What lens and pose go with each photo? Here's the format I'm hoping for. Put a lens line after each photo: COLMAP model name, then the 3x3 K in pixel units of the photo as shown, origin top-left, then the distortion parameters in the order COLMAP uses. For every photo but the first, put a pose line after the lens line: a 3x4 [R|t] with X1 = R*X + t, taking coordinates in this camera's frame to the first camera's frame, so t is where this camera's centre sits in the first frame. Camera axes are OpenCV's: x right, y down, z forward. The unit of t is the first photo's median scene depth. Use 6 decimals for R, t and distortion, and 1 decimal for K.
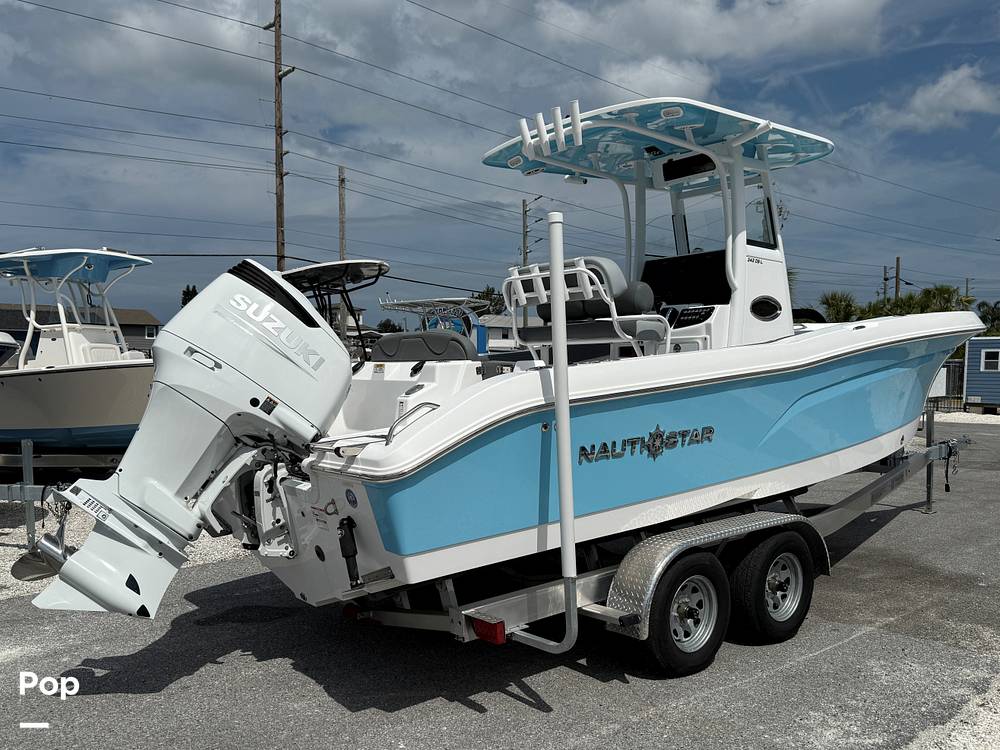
lens RADIAL K [[854.6, 0, 499.8], [0, 854.6, 388.7], [0, 0, 1]] dist [0.039788, -0.007162]
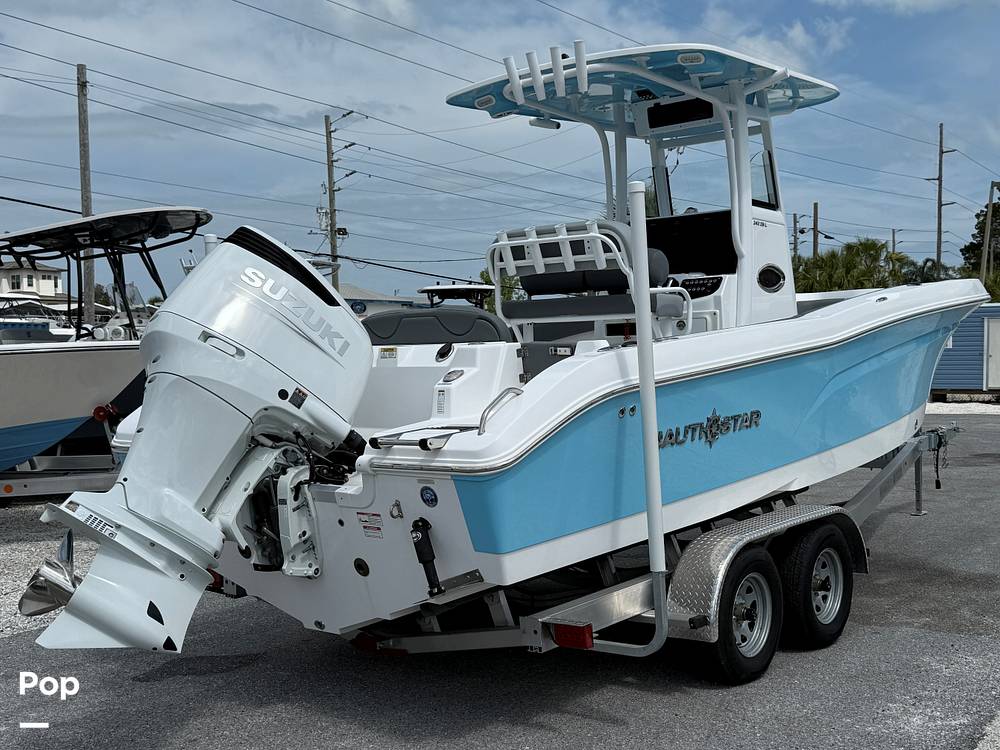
lens RADIAL K [[1291.8, 0, 500.0], [0, 1291.8, 375.0], [0, 0, 1]] dist [-0.014024, 0.672047]
pose [[0.974151, -0.021813, 0.224841, -0.346786], [0.024185, 0.999677, -0.007803, 0.011215], [-0.224598, 0.013039, 0.974364, -0.291813]]
